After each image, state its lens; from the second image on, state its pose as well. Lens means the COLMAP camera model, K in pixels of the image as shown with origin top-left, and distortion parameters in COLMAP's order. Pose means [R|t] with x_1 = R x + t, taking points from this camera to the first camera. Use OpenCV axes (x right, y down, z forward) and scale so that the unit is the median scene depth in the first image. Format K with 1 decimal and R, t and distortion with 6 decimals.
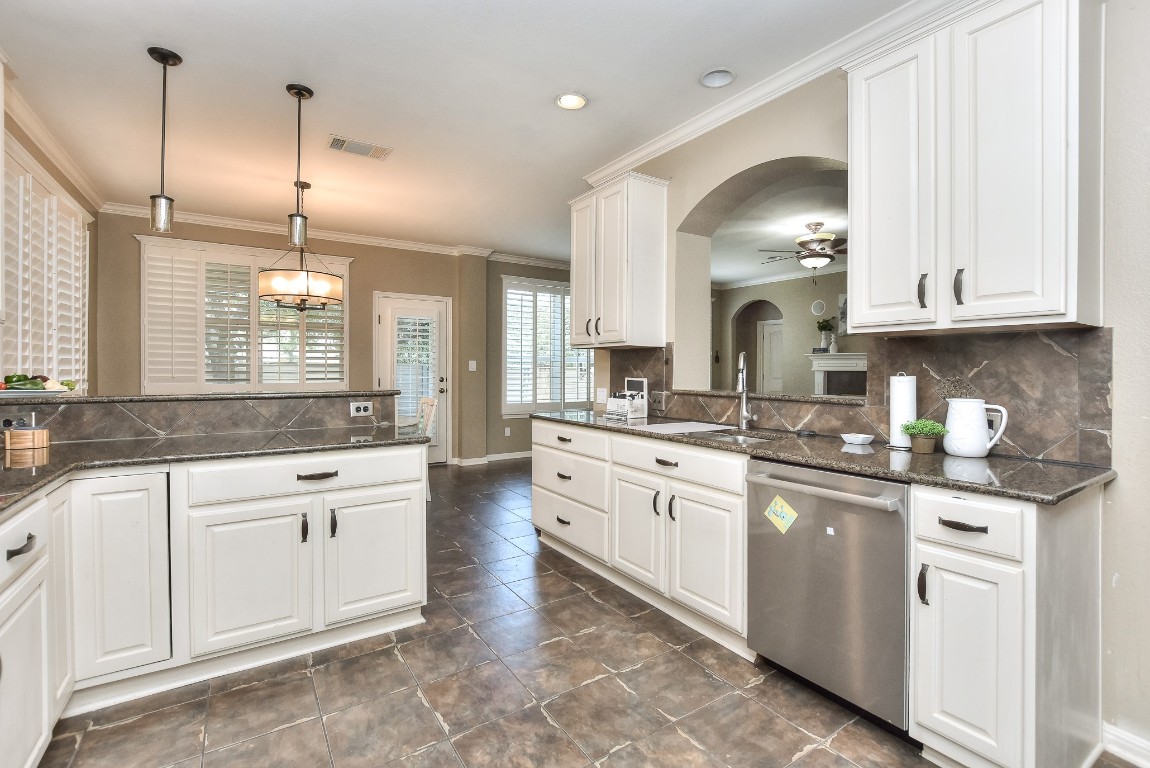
lens RADIAL K [[518.0, 0, 550.7], [0, 518.0, 365.7], [0, 0, 1]] dist [-0.015464, 0.002420]
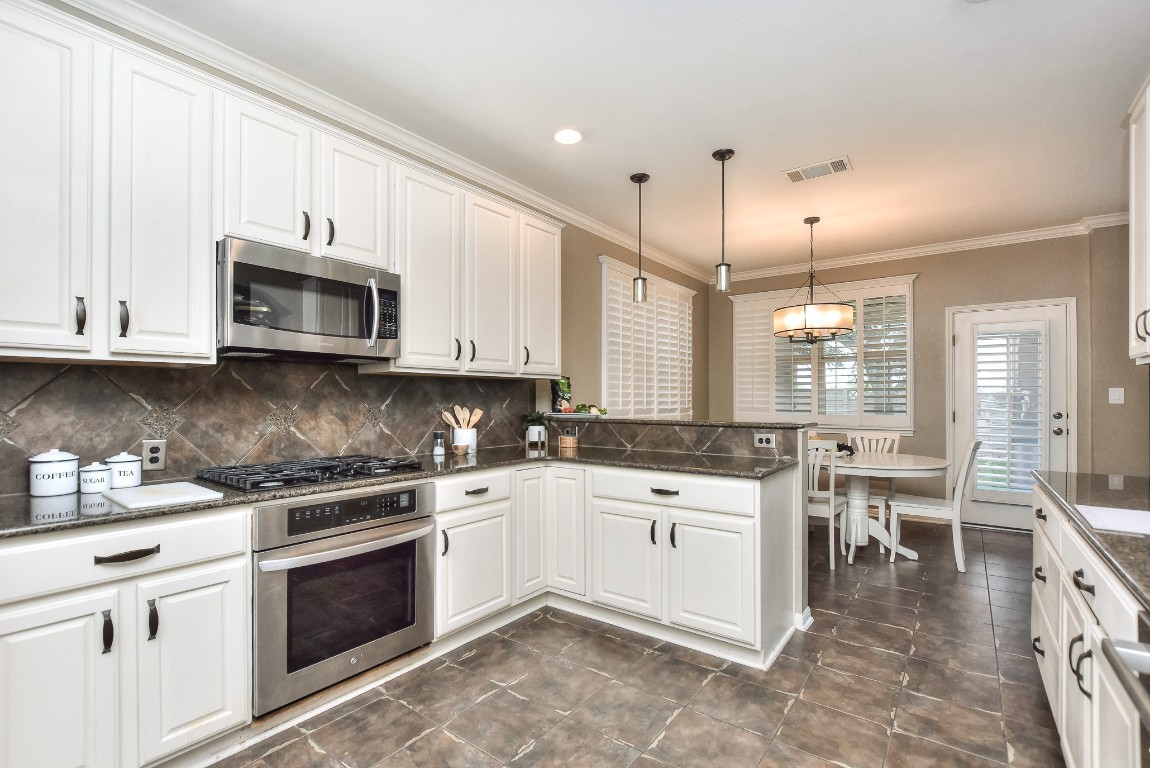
lens RADIAL K [[518.0, 0, 569.6], [0, 518.0, 391.7], [0, 0, 1]] dist [-0.015464, 0.002420]
pose [[0.348498, -0.016759, -0.937160, 0.434813], [0.006748, 0.999859, -0.015371, 0.001440], [0.937285, -0.000968, 0.348562, 0.286257]]
